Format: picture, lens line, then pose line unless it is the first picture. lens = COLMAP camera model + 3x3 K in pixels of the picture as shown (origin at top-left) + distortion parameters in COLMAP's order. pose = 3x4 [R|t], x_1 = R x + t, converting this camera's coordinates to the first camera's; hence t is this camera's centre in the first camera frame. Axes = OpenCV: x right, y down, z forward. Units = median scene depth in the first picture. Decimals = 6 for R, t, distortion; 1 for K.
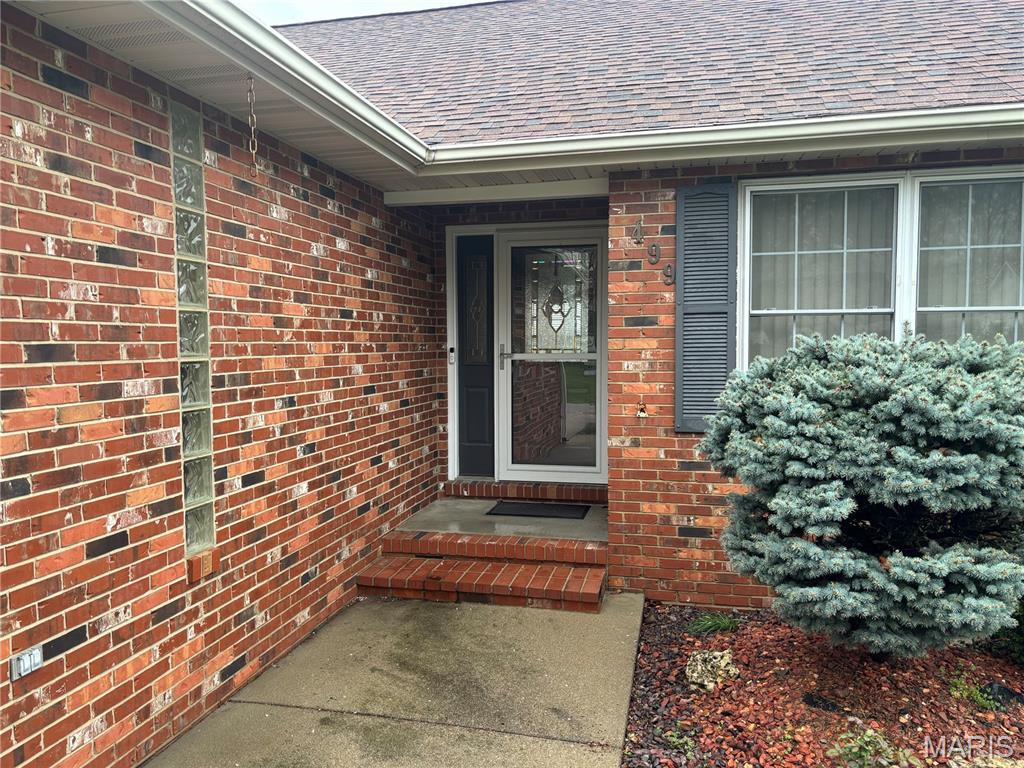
lens RADIAL K [[767.5, 0, 512.5], [0, 767.5, 389.2], [0, 0, 1]] dist [0.032647, -0.035097]
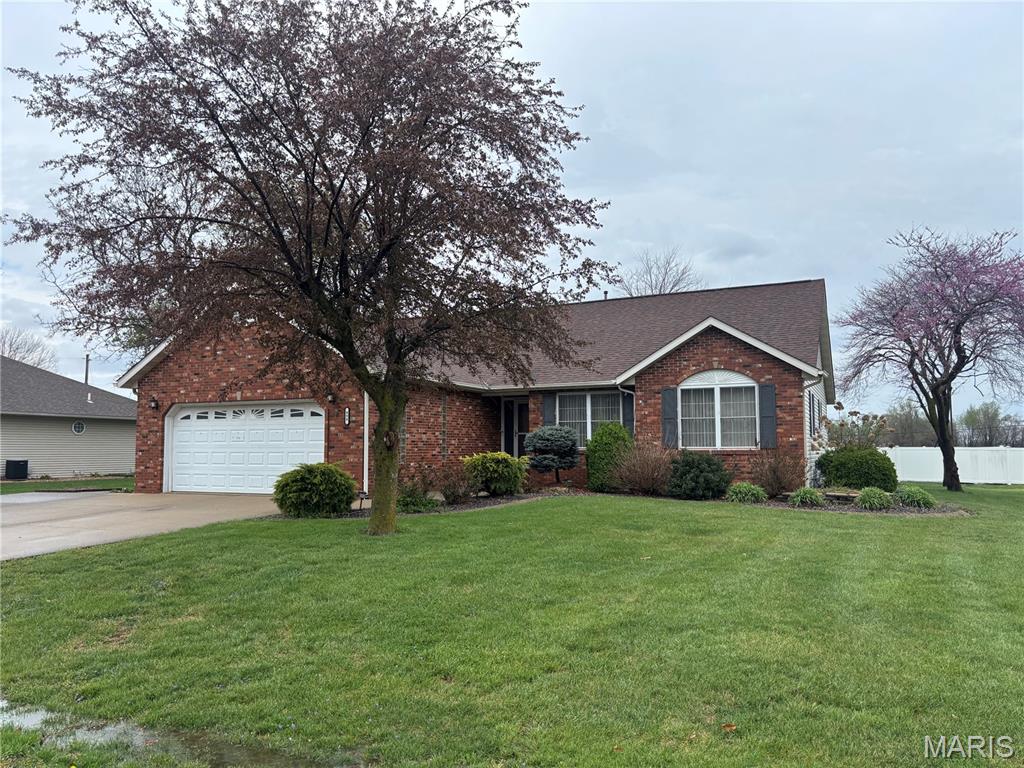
lens RADIAL K [[767.5, 0, 517.8], [0, 767.5, 386.8], [0, 0, 1]] dist [0.032647, -0.035097]
pose [[0.978725, -0.012667, -0.204787, 1.200331], [-0.015895, 0.990412, -0.137231, 0.381190], [0.204561, 0.137566, 0.969139, -4.107514]]
